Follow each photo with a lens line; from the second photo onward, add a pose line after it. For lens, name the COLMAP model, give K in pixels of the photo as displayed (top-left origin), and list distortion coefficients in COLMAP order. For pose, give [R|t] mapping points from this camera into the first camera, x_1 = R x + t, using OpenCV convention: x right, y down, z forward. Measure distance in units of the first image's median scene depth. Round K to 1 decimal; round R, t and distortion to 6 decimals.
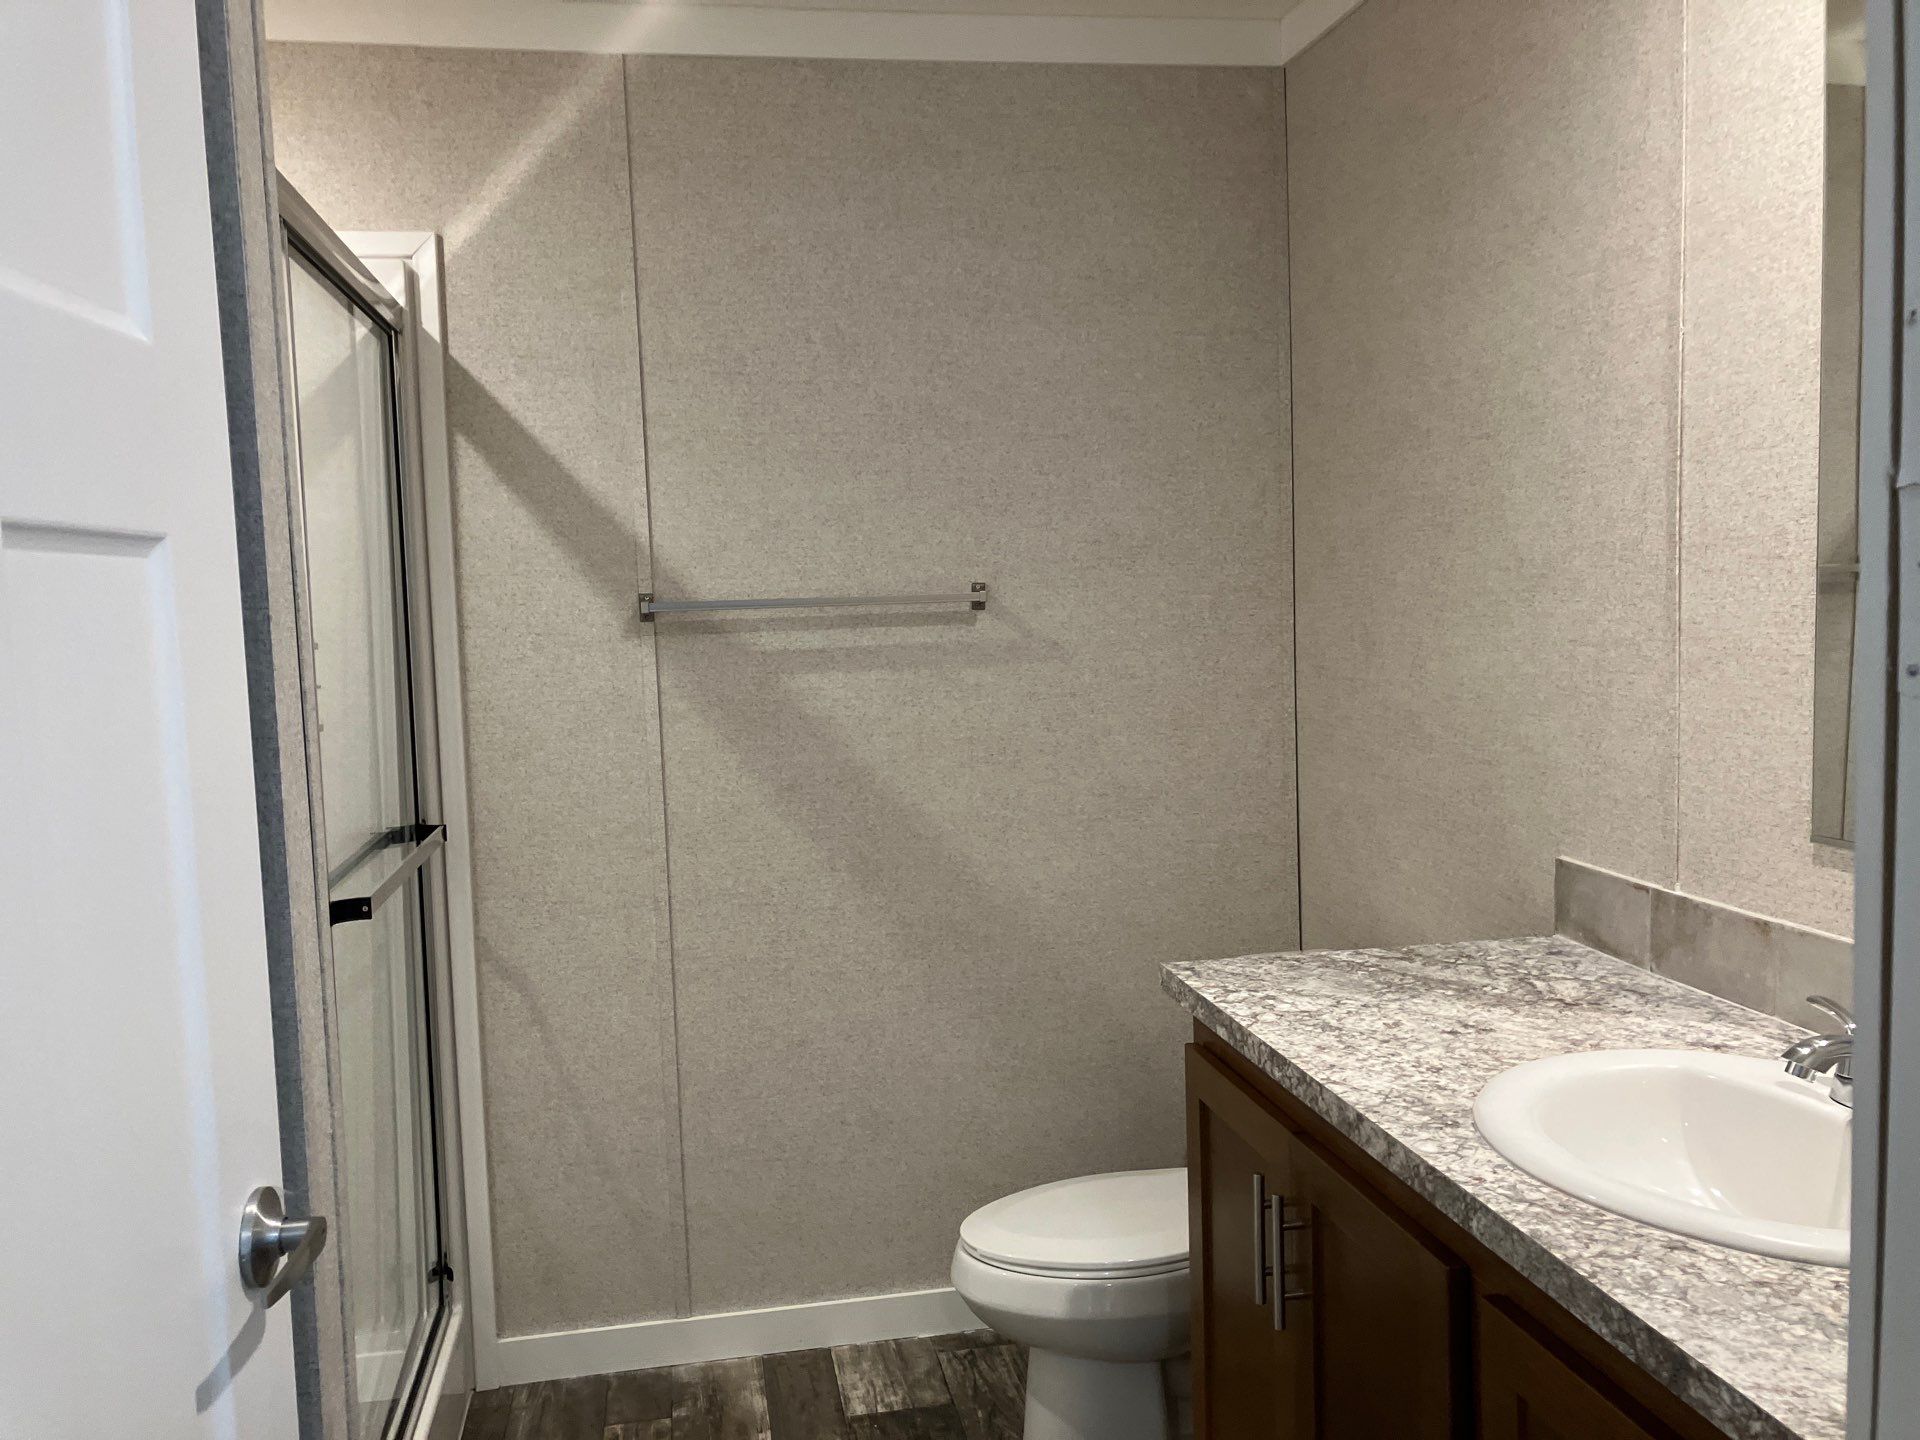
lens RADIAL K [[1563.2, 0, 965.5], [0, 1563.2, 728.5], [0, 0, 1]] dist [0.040855, -0.060676]
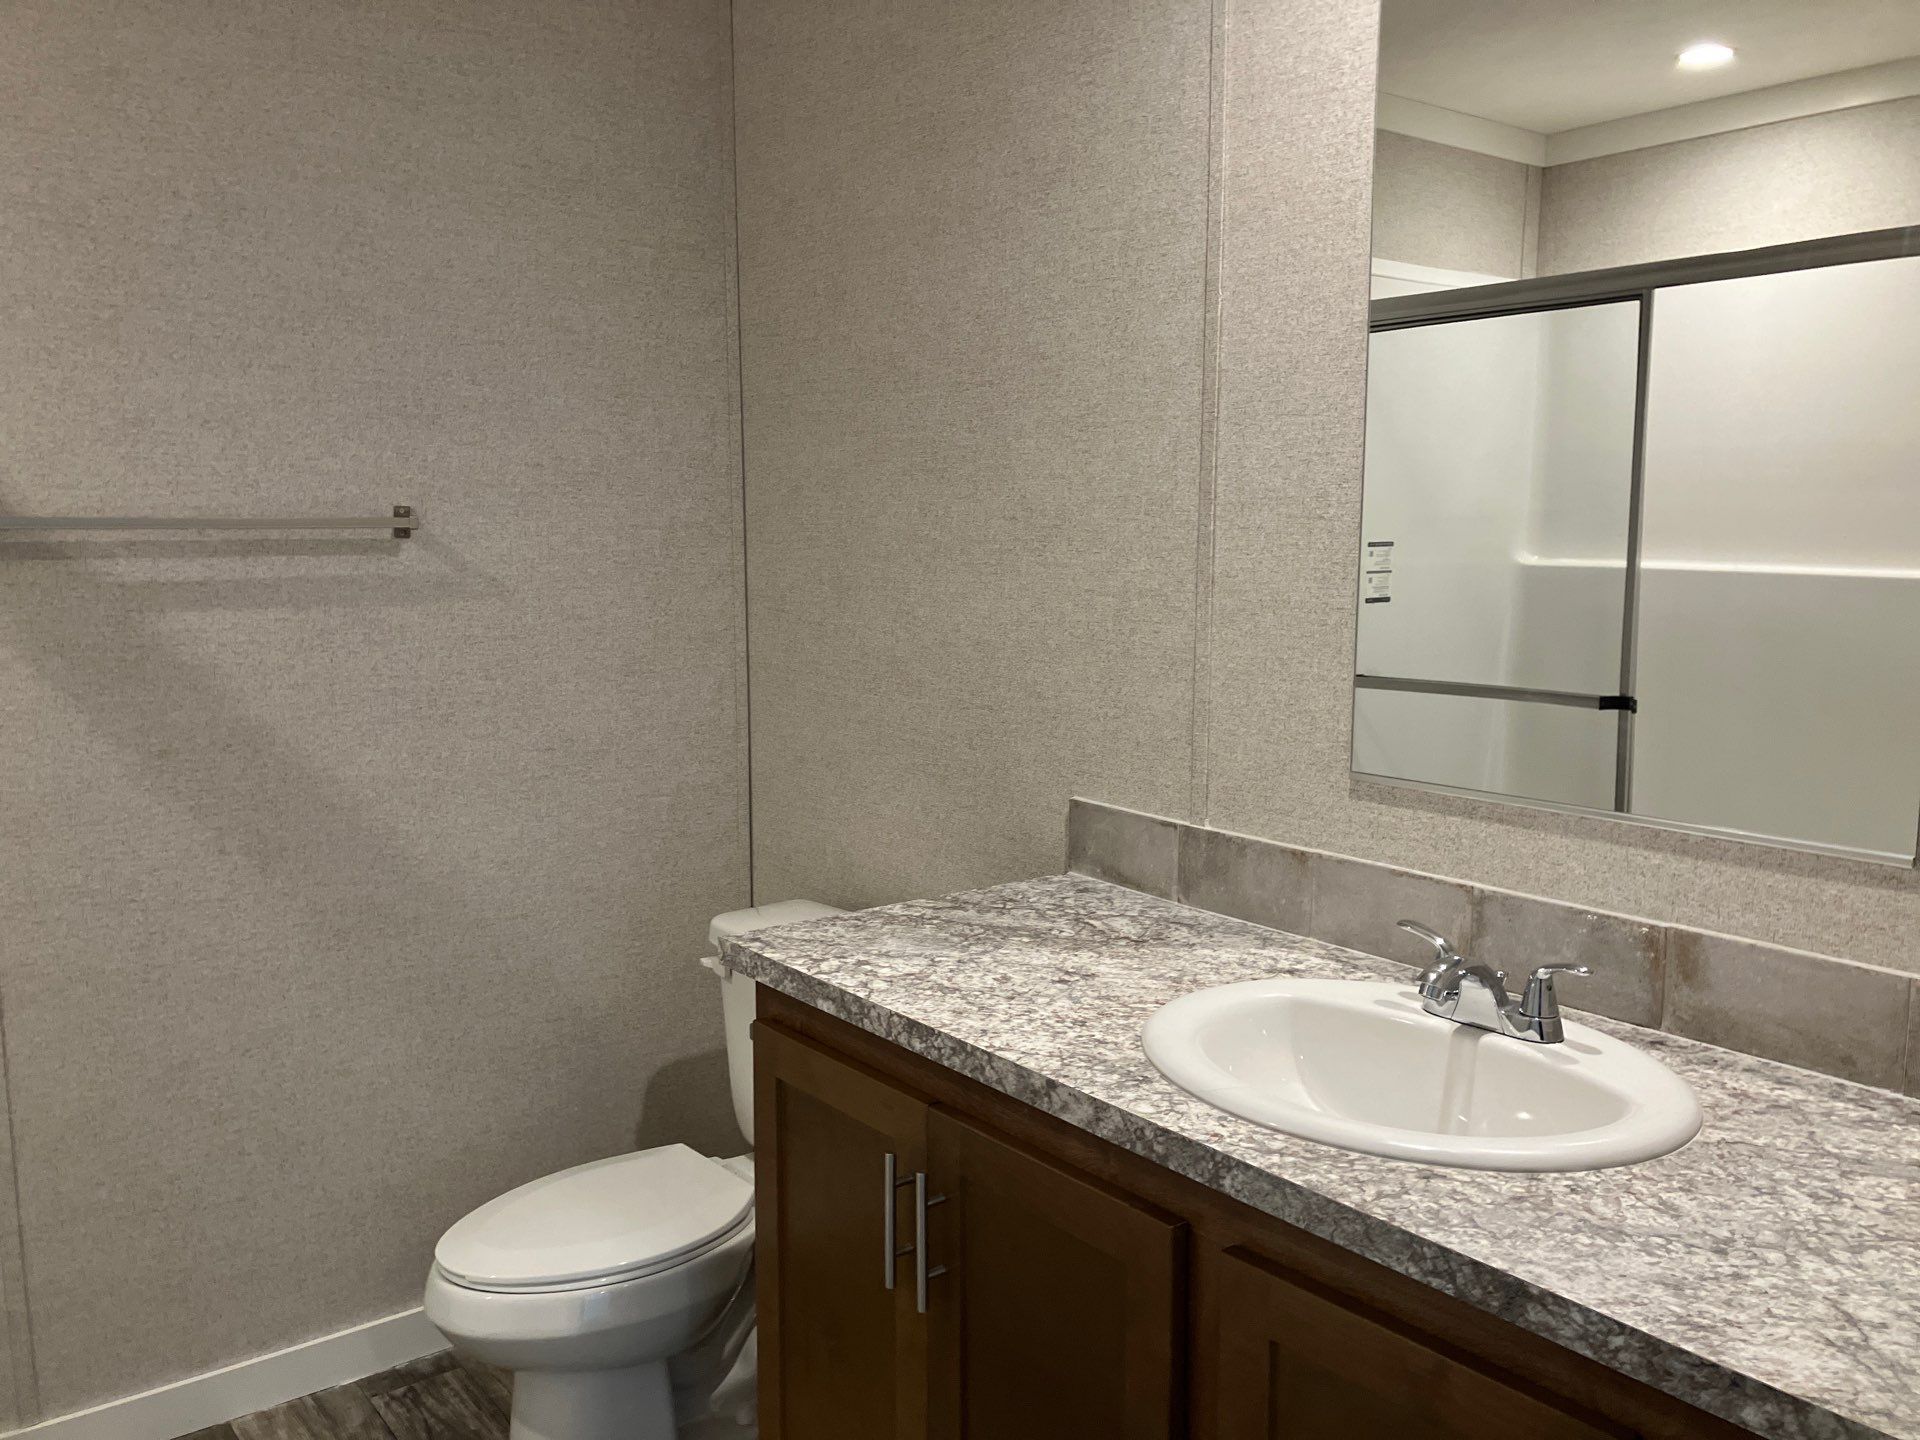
lens RADIAL K [[1563.2, 0, 957.9], [0, 1563.2, 722.8], [0, 0, 1]] dist [0.040855, -0.060676]
pose [[0.882498, -0.025700, 0.469613, -0.172603], [0.007388, 0.999140, 0.040796, -0.010588], [-0.470257, -0.032533, 0.881929, 0.125217]]
